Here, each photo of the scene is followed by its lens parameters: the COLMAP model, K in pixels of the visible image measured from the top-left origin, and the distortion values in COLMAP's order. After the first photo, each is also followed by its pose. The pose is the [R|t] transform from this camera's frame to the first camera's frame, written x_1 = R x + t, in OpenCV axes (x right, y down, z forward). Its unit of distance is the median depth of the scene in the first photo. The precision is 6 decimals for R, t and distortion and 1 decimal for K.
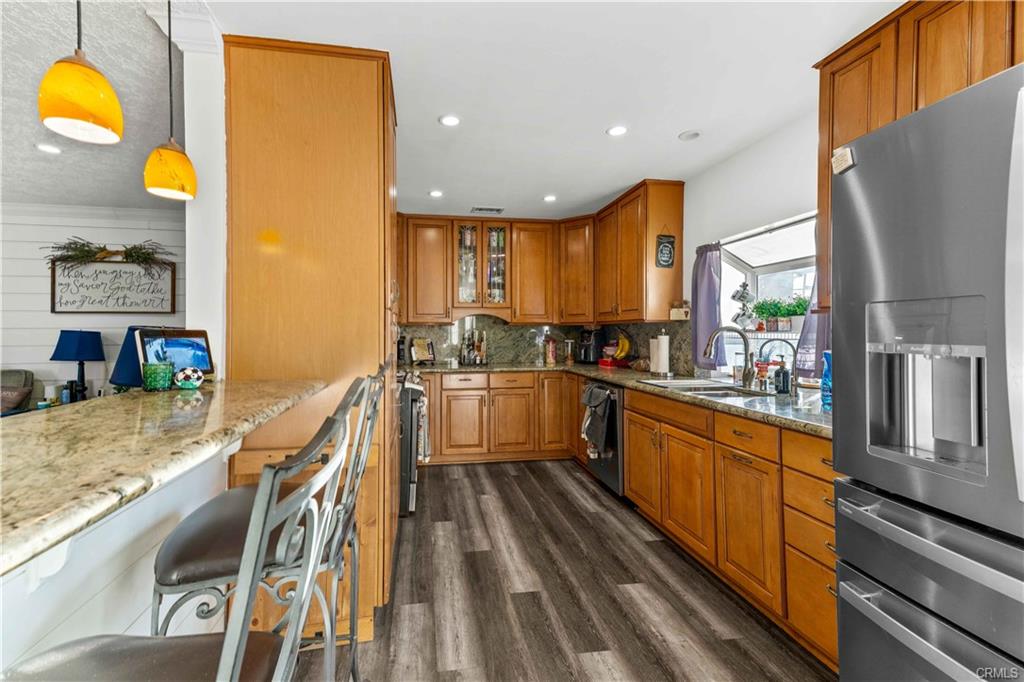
lens RADIAL K [[412.9, 0, 472.7], [0, 412.9, 331.0], [0, 0, 1]] dist [0.031753, 0.000504]
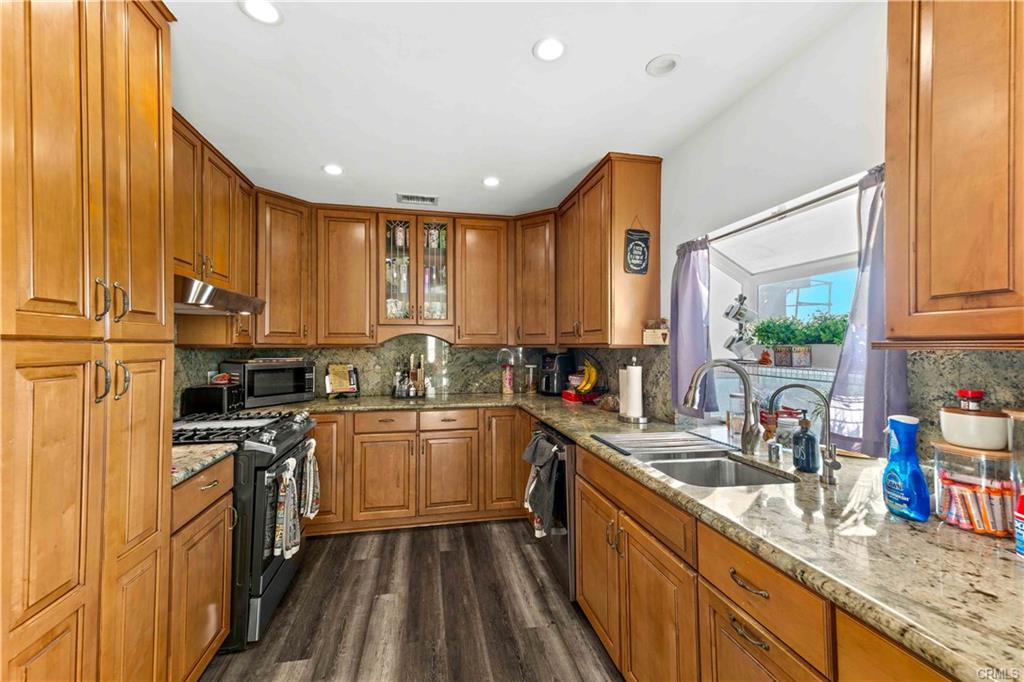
lens RADIAL K [[412.9, 0, 493.0], [0, 412.9, 338.9], [0, 0, 1]] dist [0.031753, 0.000504]
pose [[0.999096, 0.000814, 0.042501, 0.182218], [-0.000371, 0.999946, -0.010429, -0.029880], [-0.042507, 0.010404, 0.999042, 0.286970]]
